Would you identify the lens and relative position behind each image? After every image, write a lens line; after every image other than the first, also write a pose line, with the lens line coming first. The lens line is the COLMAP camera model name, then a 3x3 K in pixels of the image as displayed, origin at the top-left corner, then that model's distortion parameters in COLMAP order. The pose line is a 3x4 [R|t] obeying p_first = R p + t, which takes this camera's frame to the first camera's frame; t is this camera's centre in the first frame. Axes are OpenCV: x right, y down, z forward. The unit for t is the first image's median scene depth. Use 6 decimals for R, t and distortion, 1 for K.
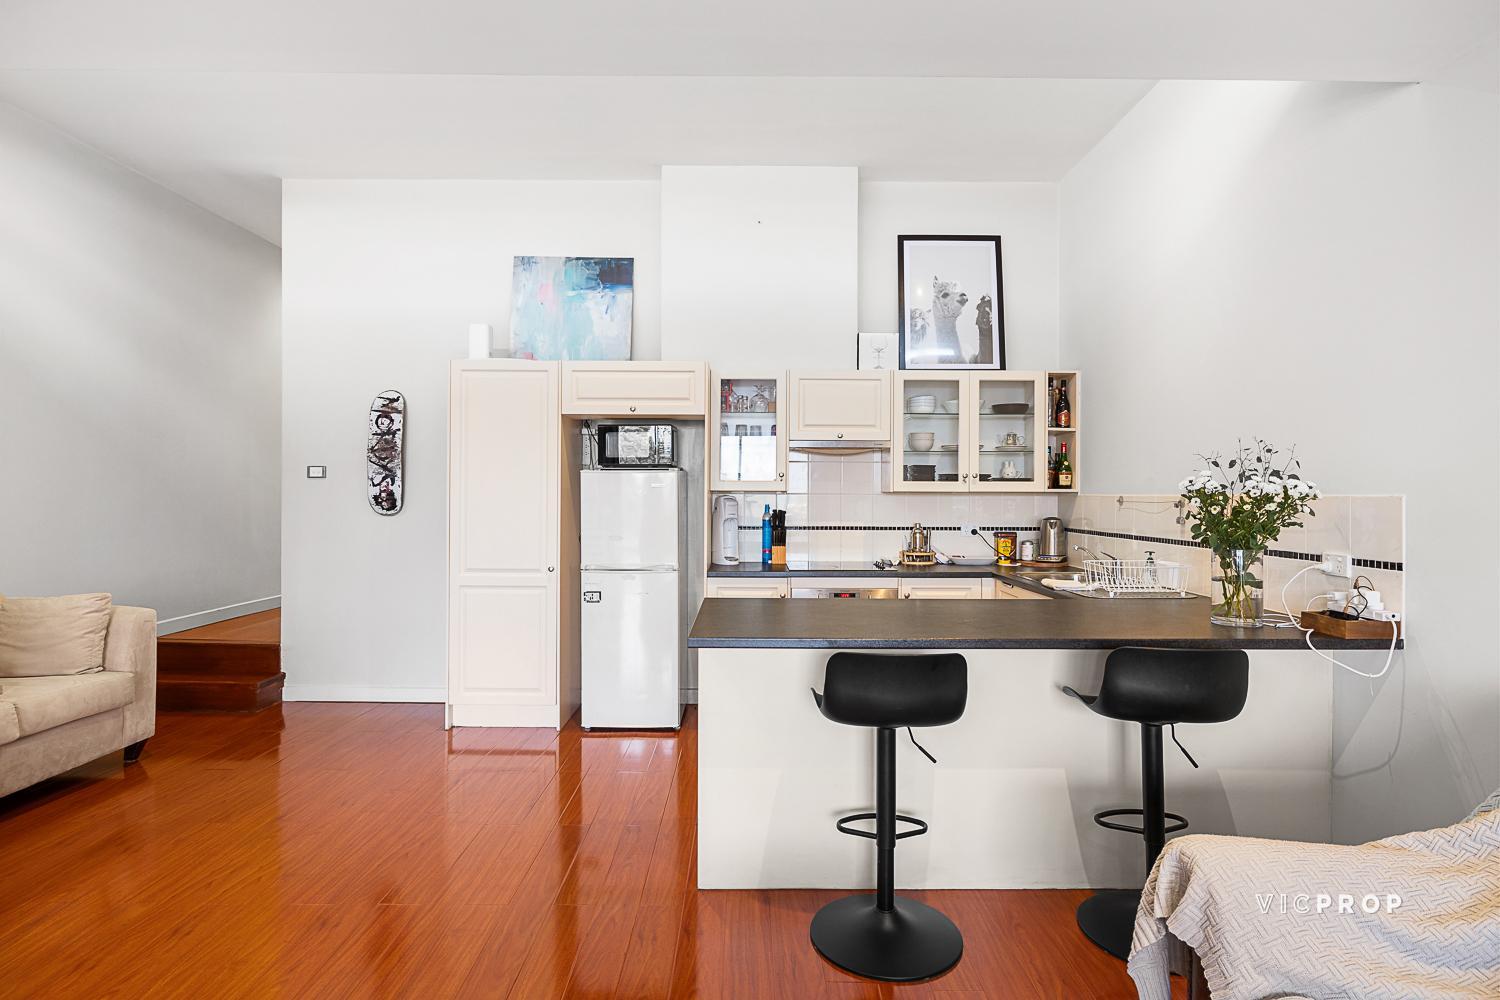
lens RADIAL K [[777.1, 0, 750.0], [0, 777.1, 500.0], [0, 0, 1]] dist [-0.020224, 0.000277]
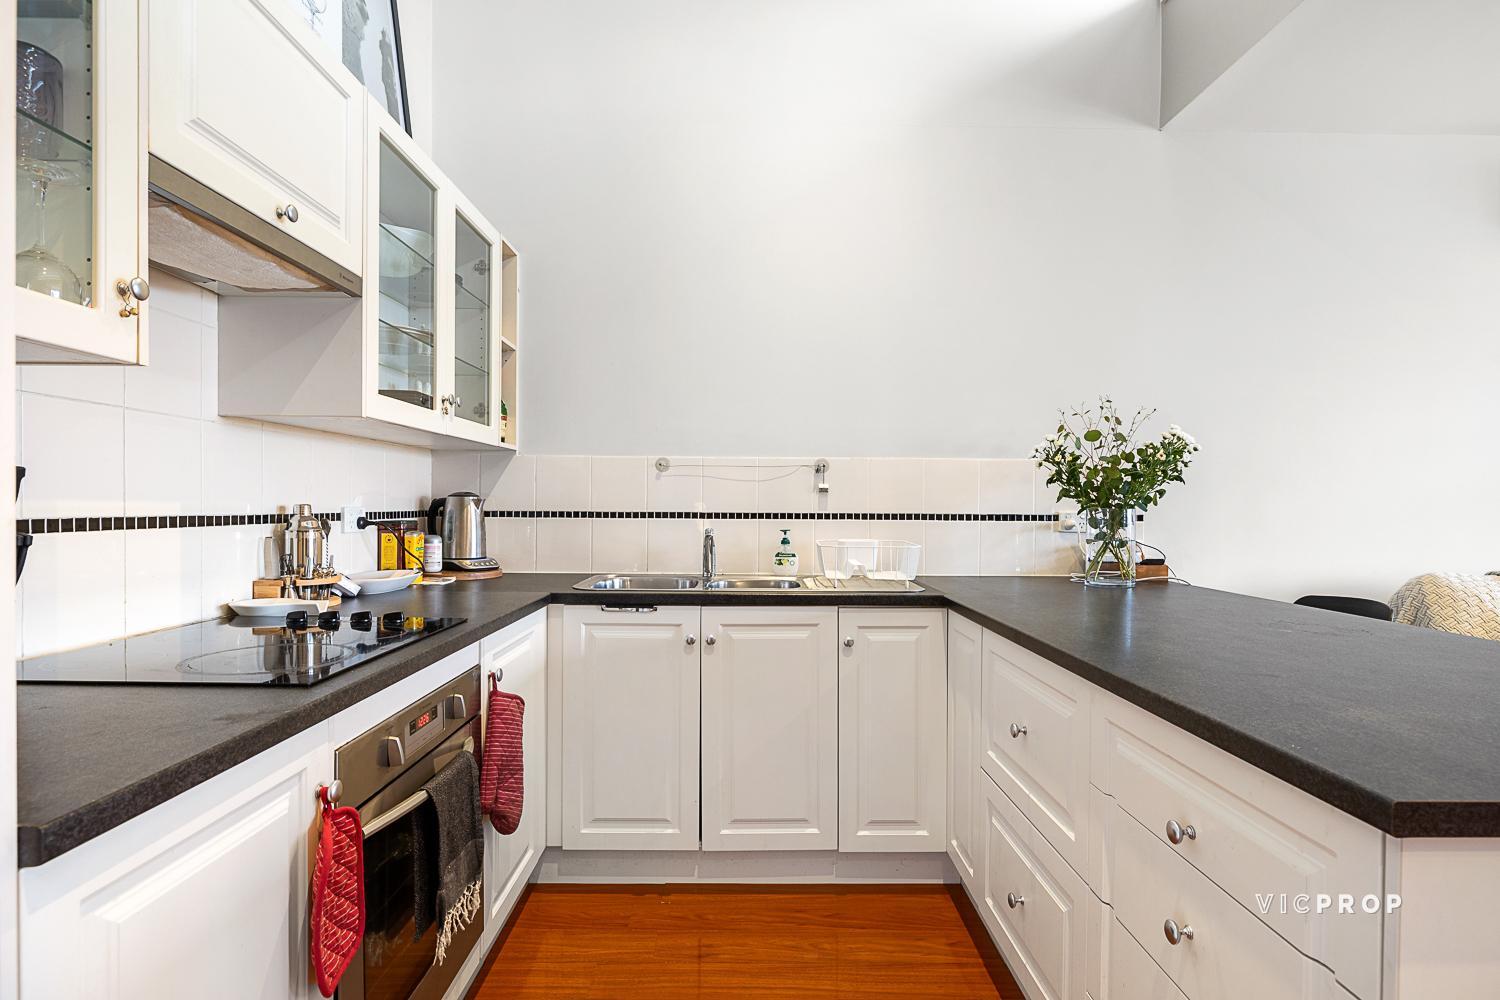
lens RADIAL K [[775.2, 0, 750.0], [0, 775.2, 500.0], [0, 0, 1]] dist [0.001627, 0.000142]
pose [[-0.007696, 0.000194, 0.999970, -0.182799], [0.000109, 1.000000, -0.000193, 0.028570], [-0.999970, 0.000107, -0.007696, 0.798351]]
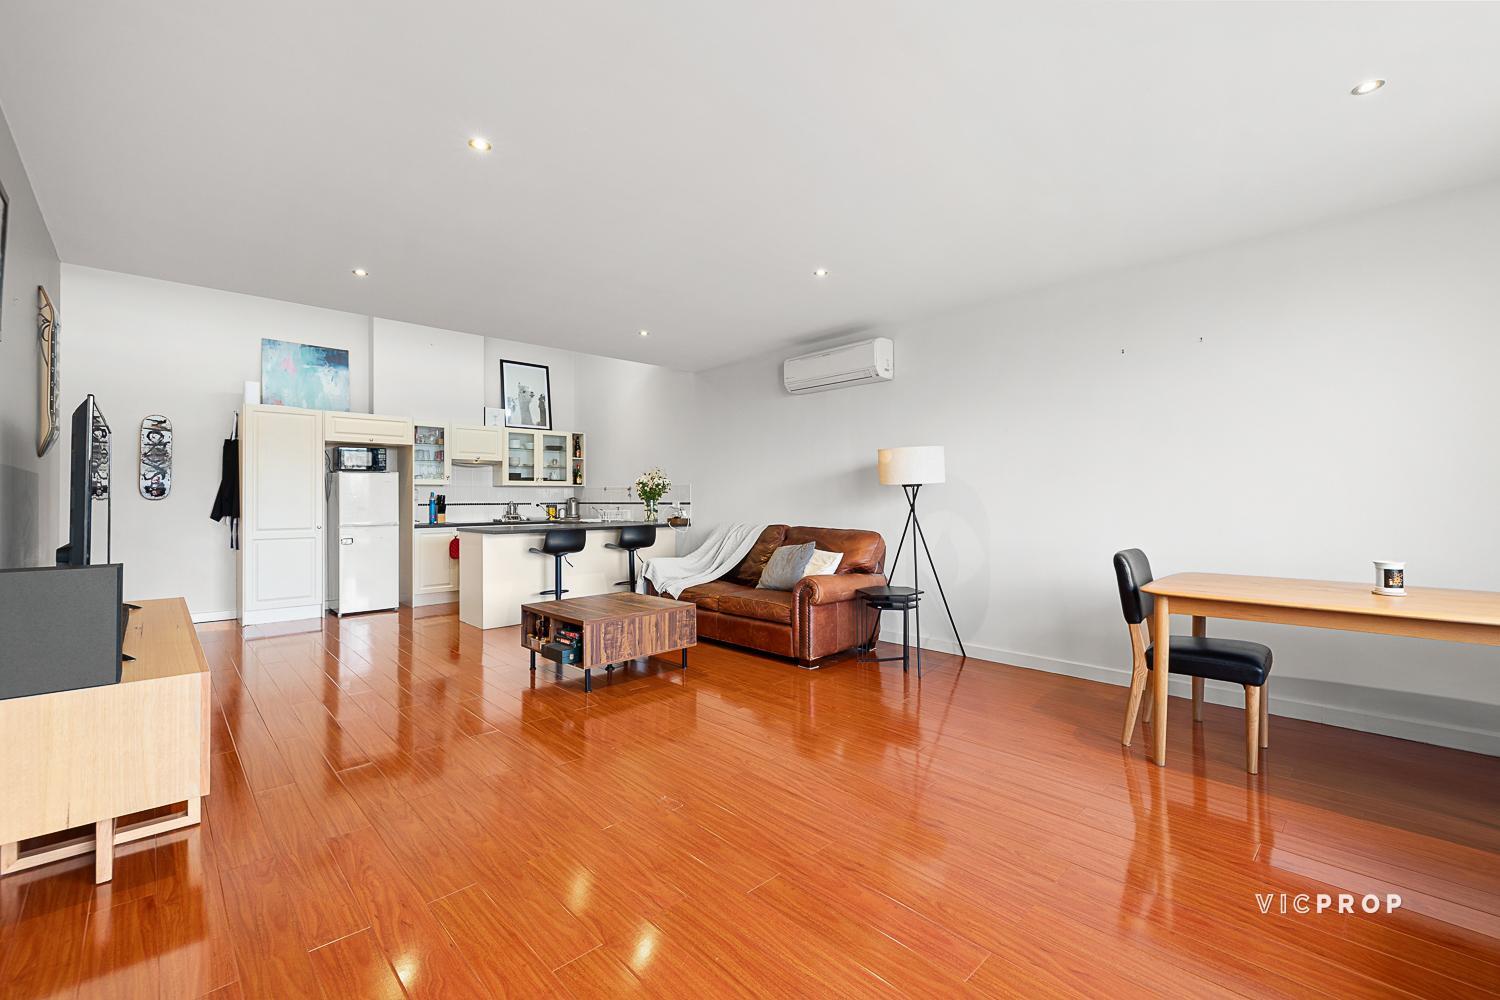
lens RADIAL K [[632.3, 0, 750.0], [0, 632.3, 500.0], [0, 0, 1]] dist [-0.000019, 0.000166]
pose [[0.726596, -0.010004, 0.686992, -0.490258], [0.013279, 0.999912, 0.000517, 0.035544], [-0.686937, 0.008747, 0.726664, -0.670643]]
